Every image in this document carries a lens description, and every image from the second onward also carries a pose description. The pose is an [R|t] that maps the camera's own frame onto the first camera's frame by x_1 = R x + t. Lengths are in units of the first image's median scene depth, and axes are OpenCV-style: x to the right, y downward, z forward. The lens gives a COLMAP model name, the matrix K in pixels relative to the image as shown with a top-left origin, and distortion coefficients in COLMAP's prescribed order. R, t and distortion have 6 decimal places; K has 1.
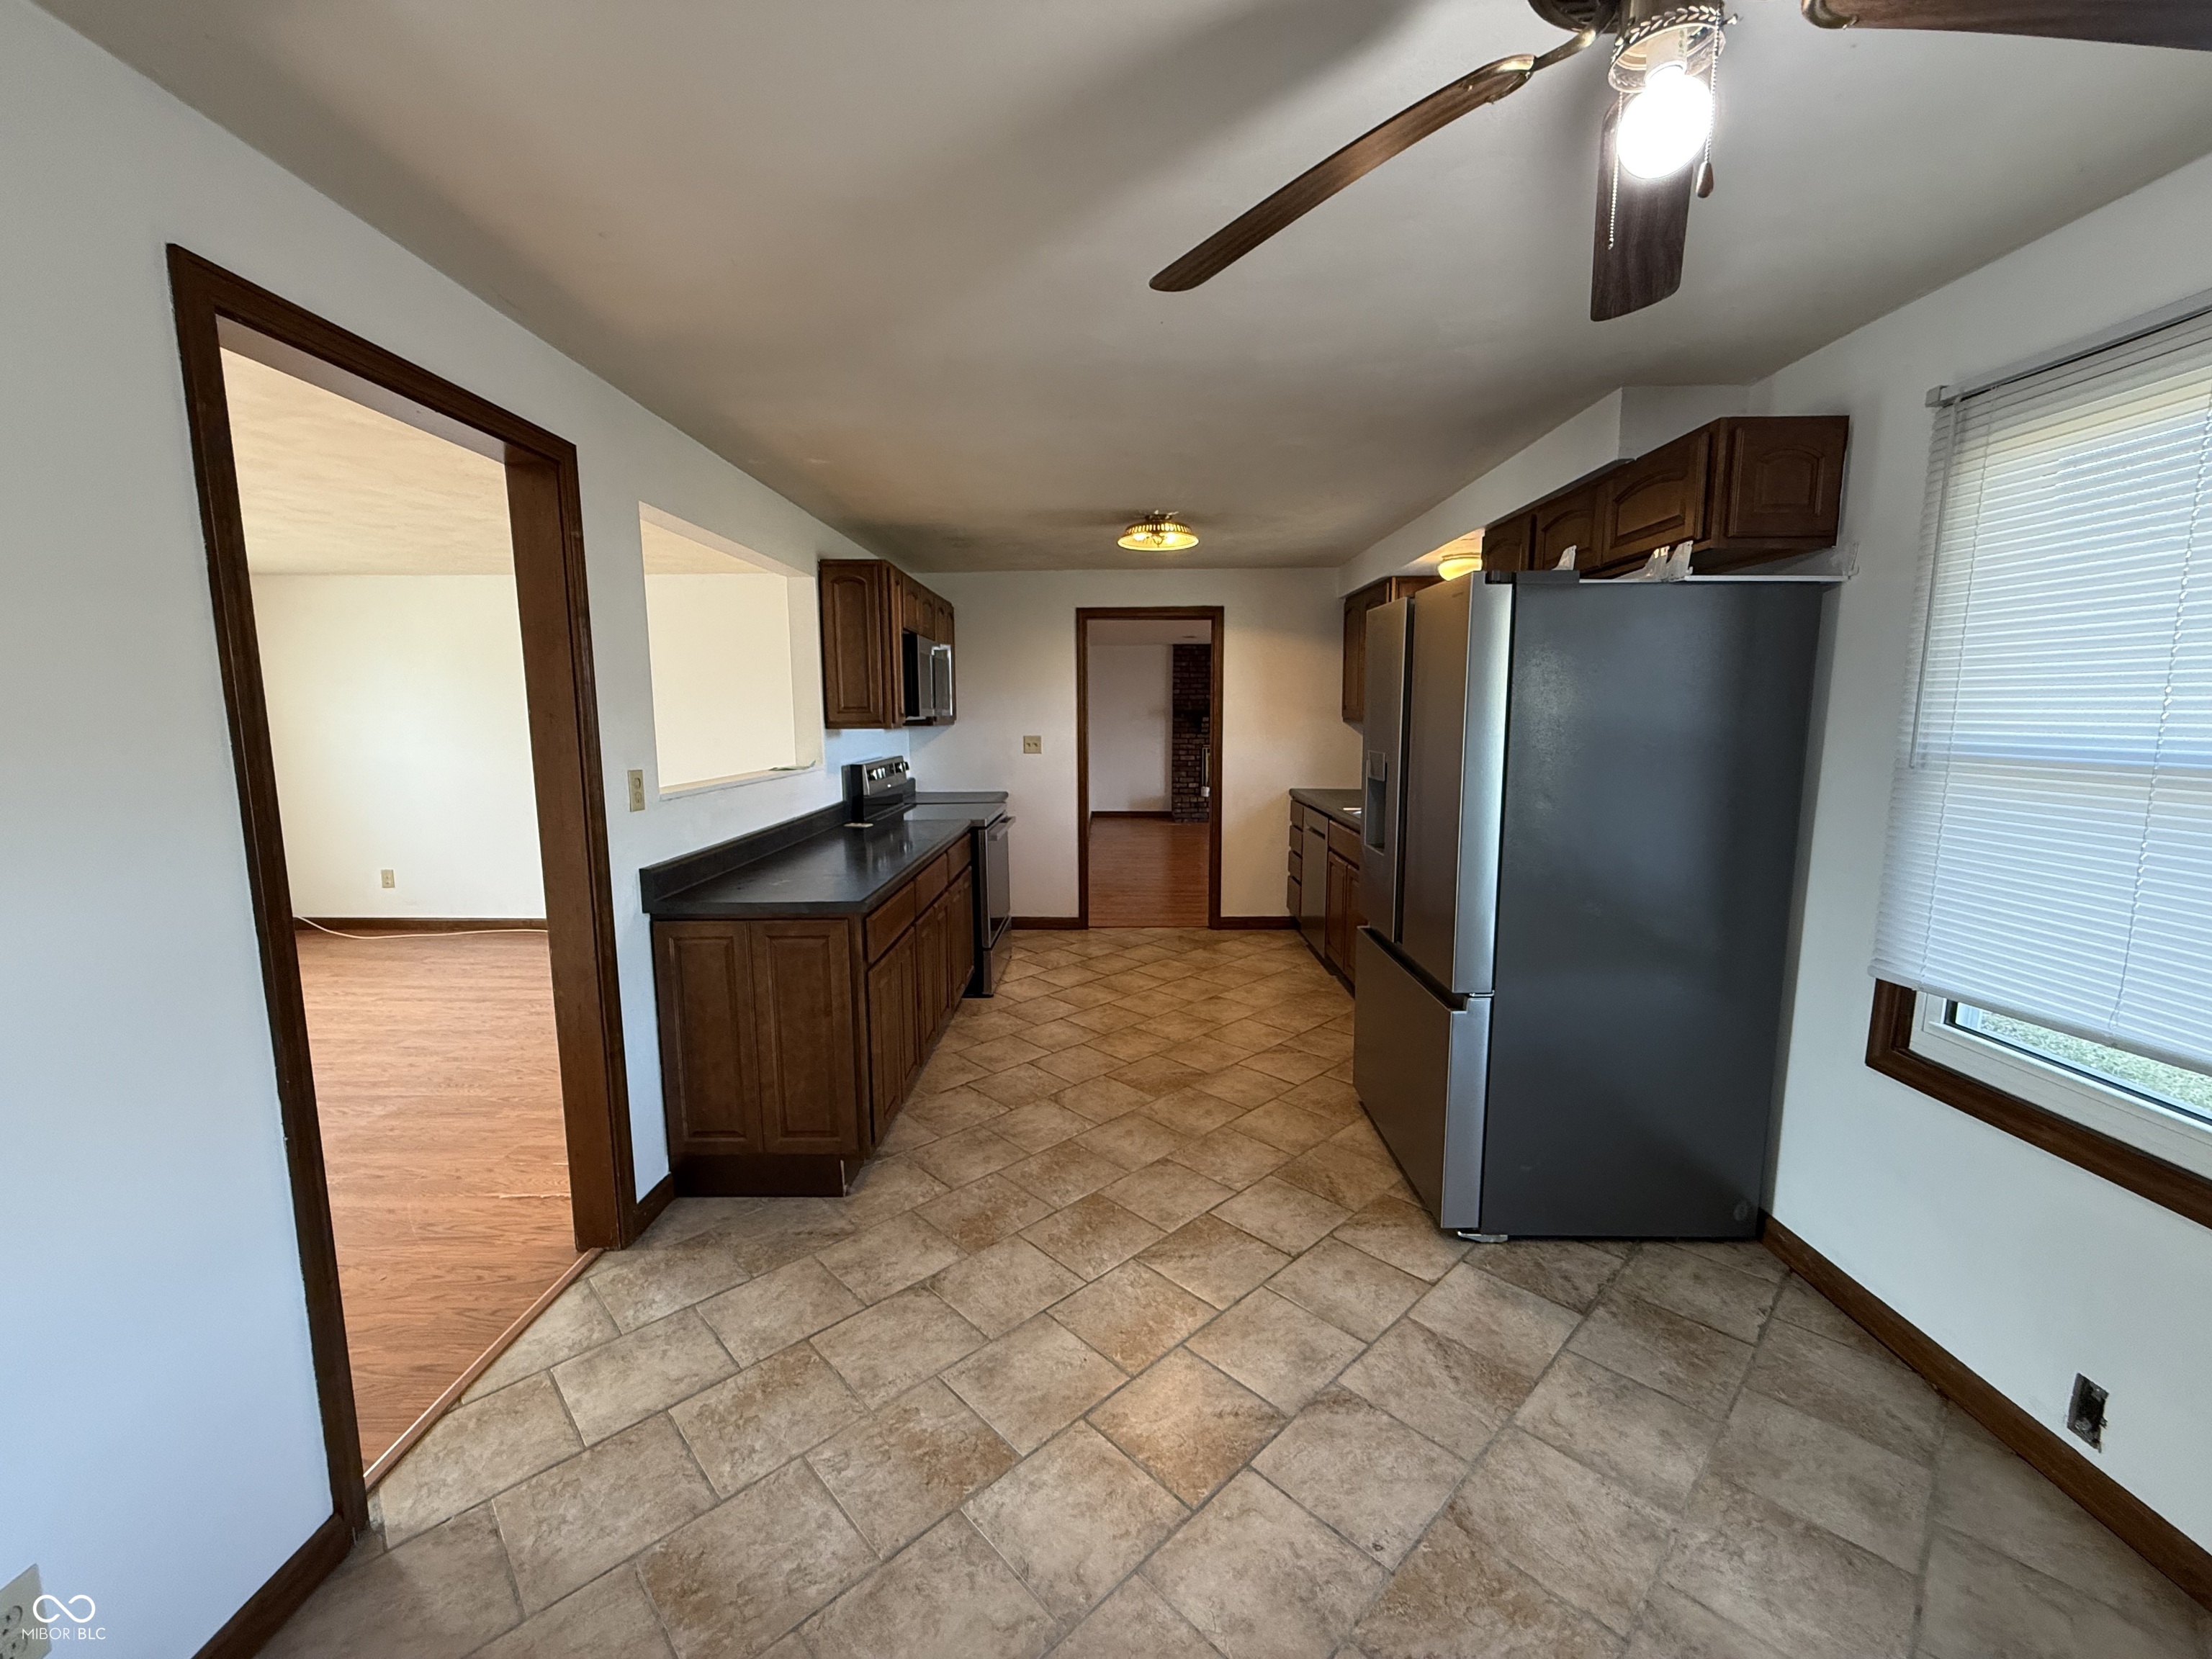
lens RADIAL K [[883.9, 0, 1102.0], [0, 883.9, 826.7], [0, 0, 1]] dist [0.000849, -0.000480]
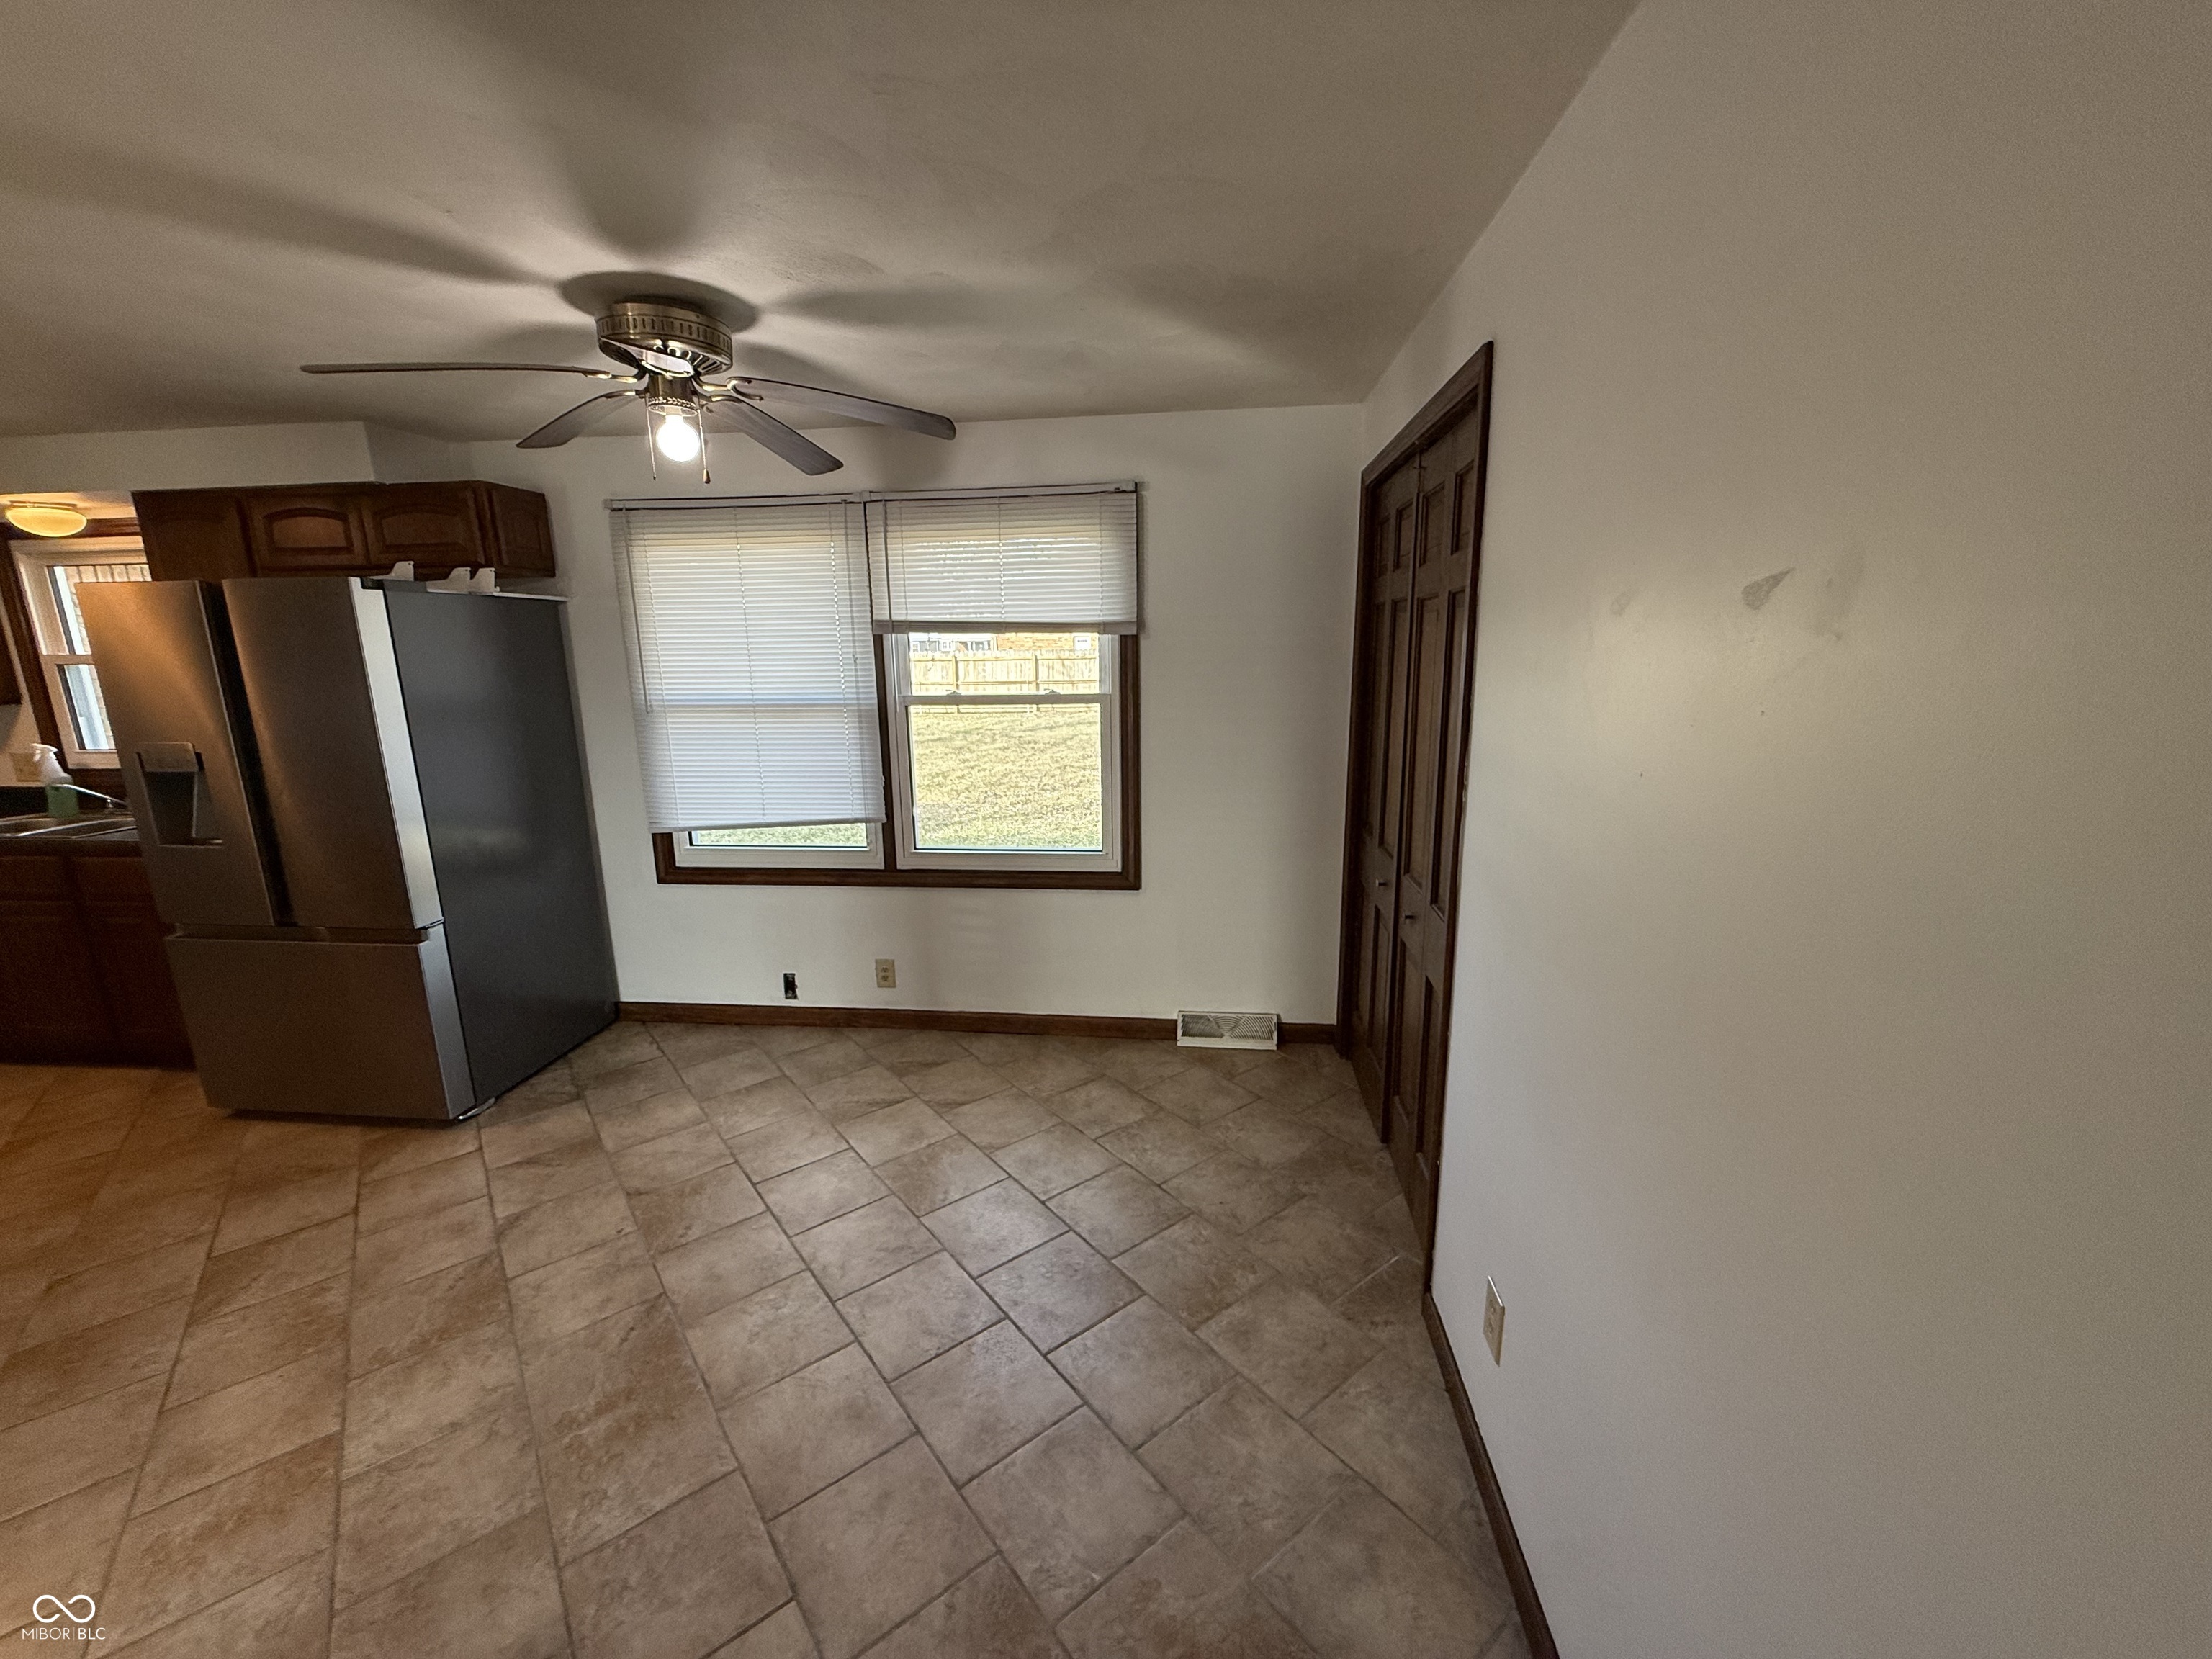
lens RADIAL K [[883.9, 0, 1102.0], [0, 883.9, 826.7], [0, 0, 1]] dist [0.000849, -0.000480]
pose [[0.092223, -0.203419, 0.974739, -0.700499], [0.146606, 0.971016, 0.188771, -0.040417], [-0.984887, 0.125493, 0.119373, -0.088633]]
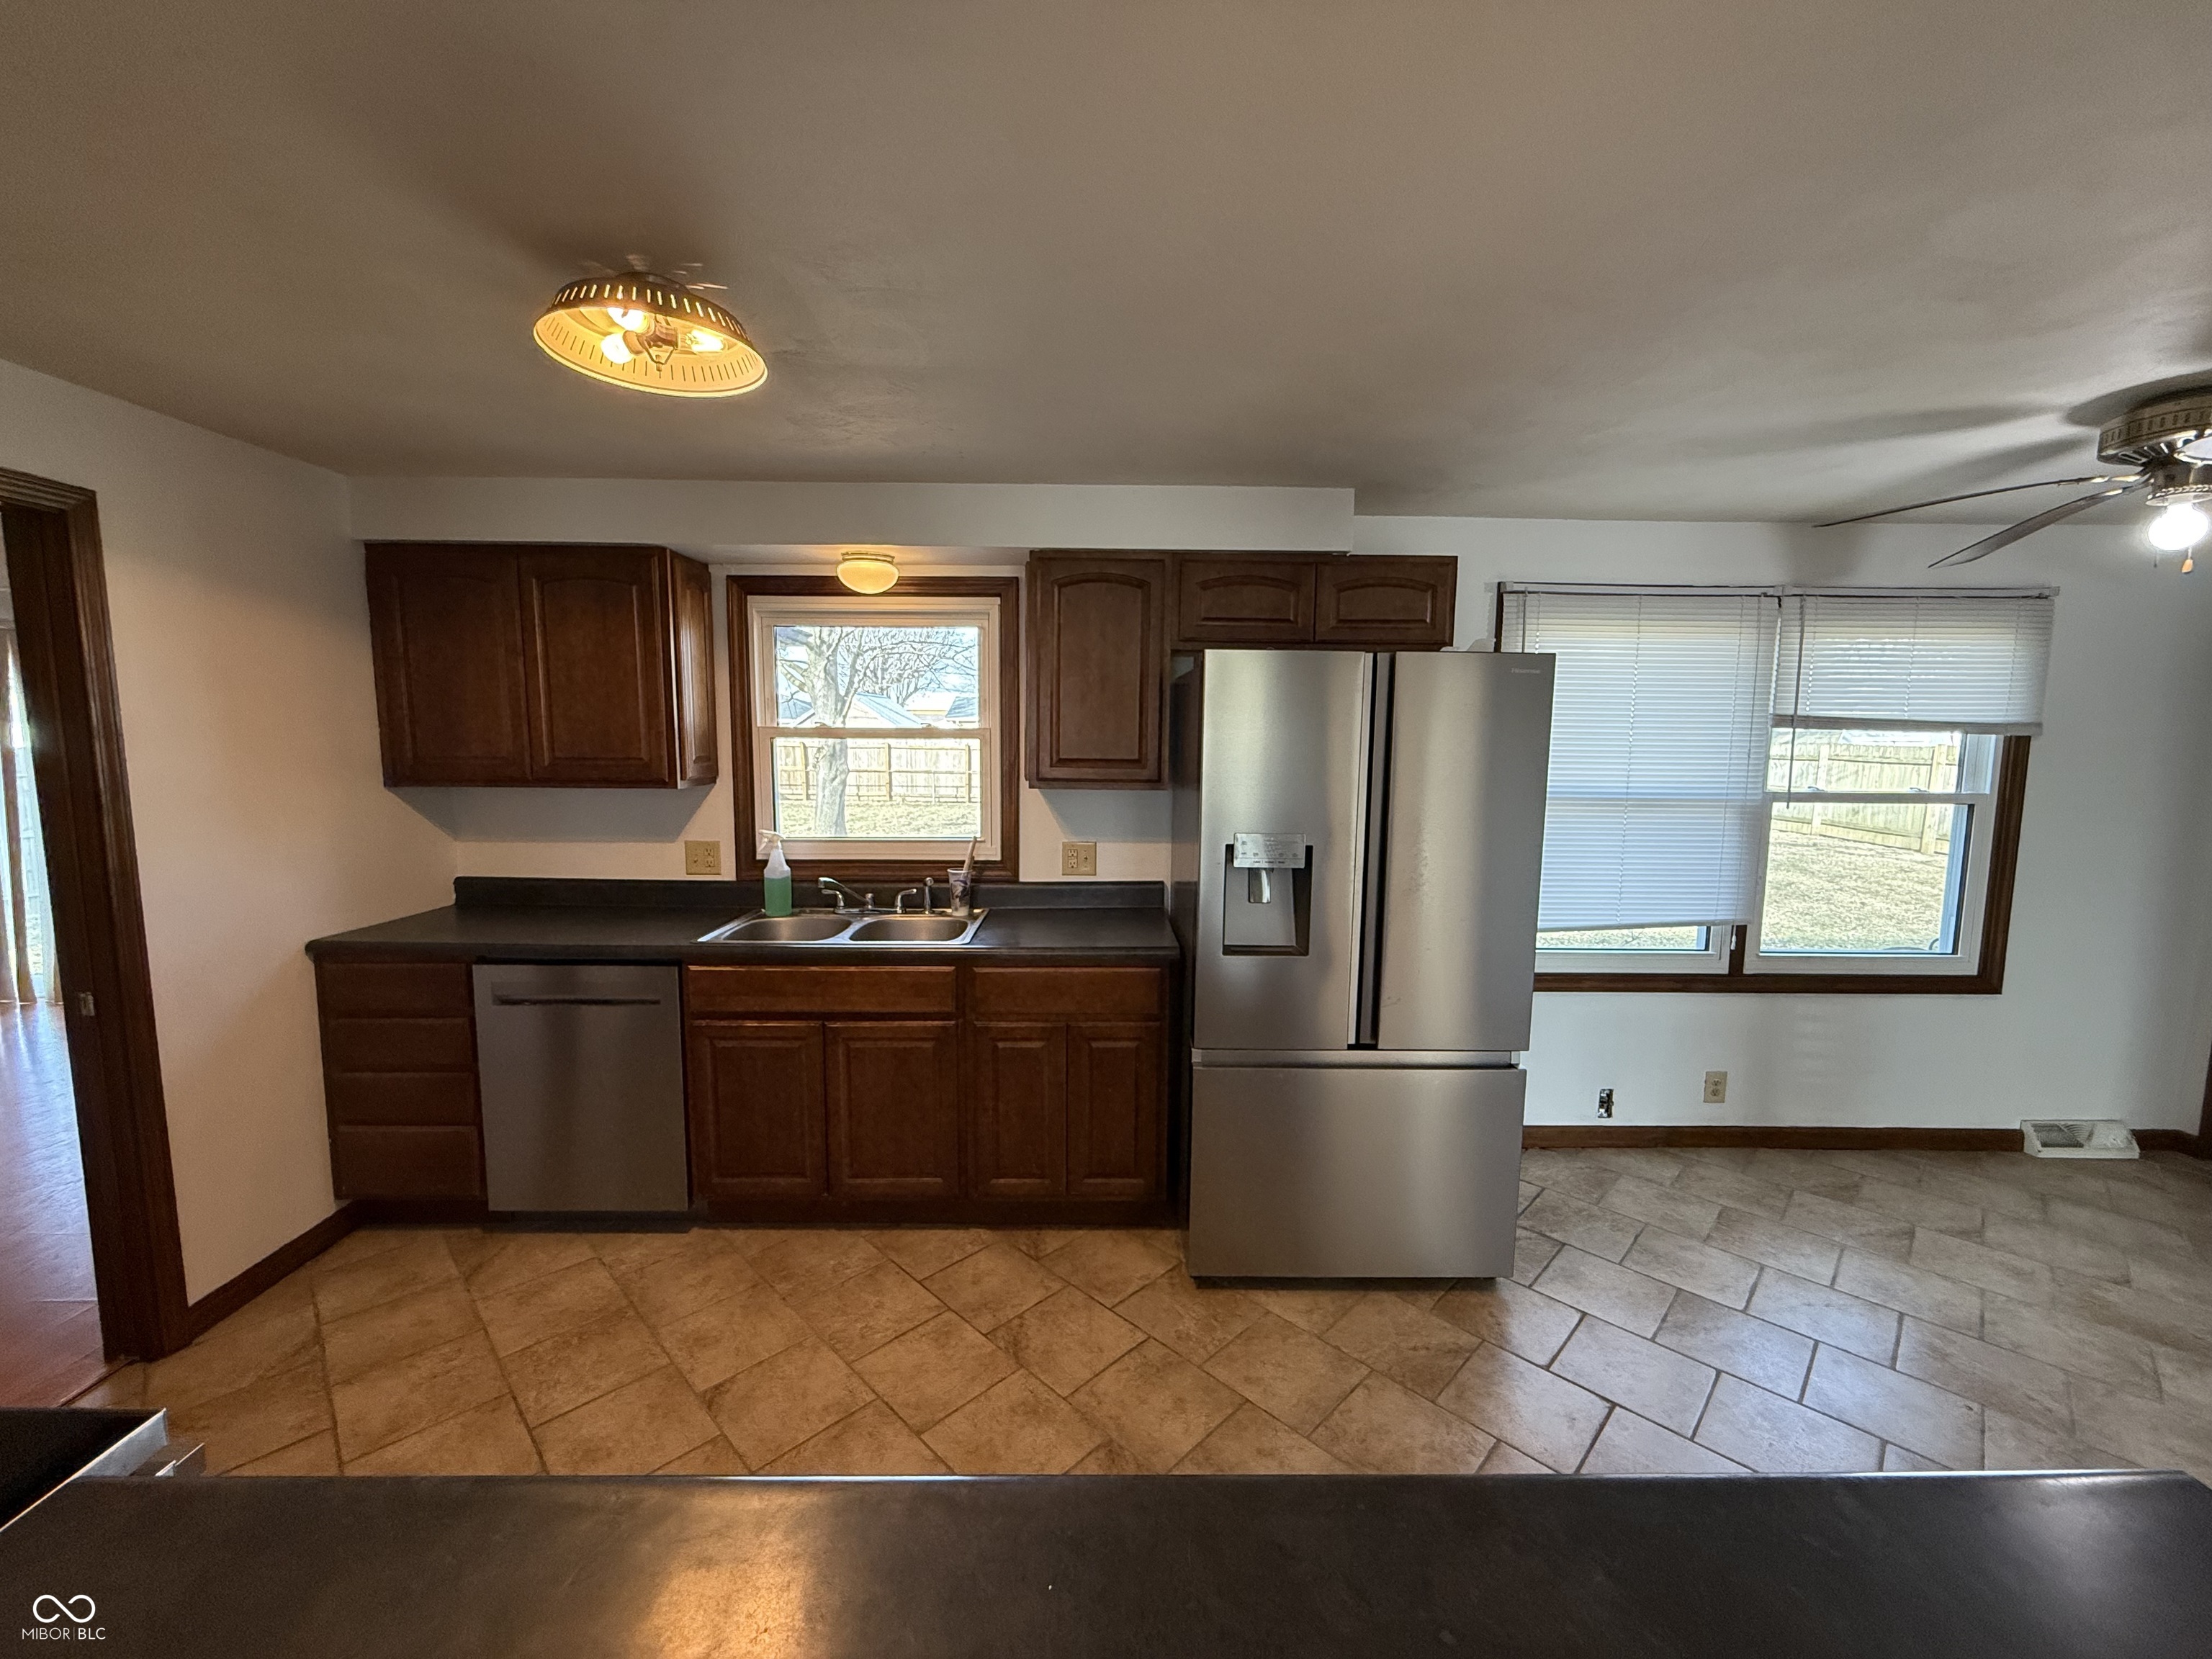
lens RADIAL K [[883.9, 0, 1102.0], [0, 883.9, 826.7], [0, 0, 1]] dist [0.000849, -0.000480]
pose [[-0.026461, -0.107221, 0.993883, -0.634910], [0.122092, 0.986441, 0.109669, -0.265674], [-0.992166, 0.124247, -0.013011, 1.557497]]
